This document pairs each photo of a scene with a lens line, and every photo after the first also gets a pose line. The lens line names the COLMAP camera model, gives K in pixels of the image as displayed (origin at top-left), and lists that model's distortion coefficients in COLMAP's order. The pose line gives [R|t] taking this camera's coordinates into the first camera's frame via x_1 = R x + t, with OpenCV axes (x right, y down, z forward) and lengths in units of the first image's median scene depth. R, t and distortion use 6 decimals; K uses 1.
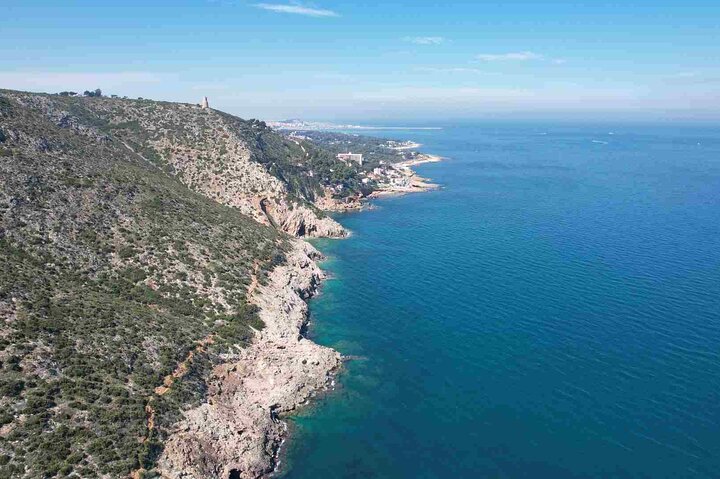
lens RADIAL K [[542.7, 0, 360.0], [0, 542.7, 239.5], [0, 0, 1]] dist [-0.044951, 0.005329]
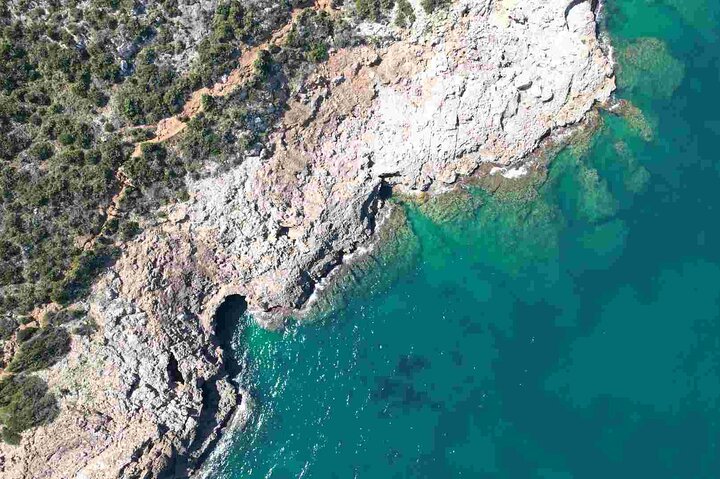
lens RADIAL K [[542.7, 0, 360.0], [0, 542.7, 239.5], [0, 0, 1]] dist [-0.044951, 0.005329]
pose [[0.731830, 0.671173, -0.118116, -0.084692], [-0.165841, 0.343507, 0.924392, -0.235324], [0.661001, -0.656909, 0.362697, 0.879736]]
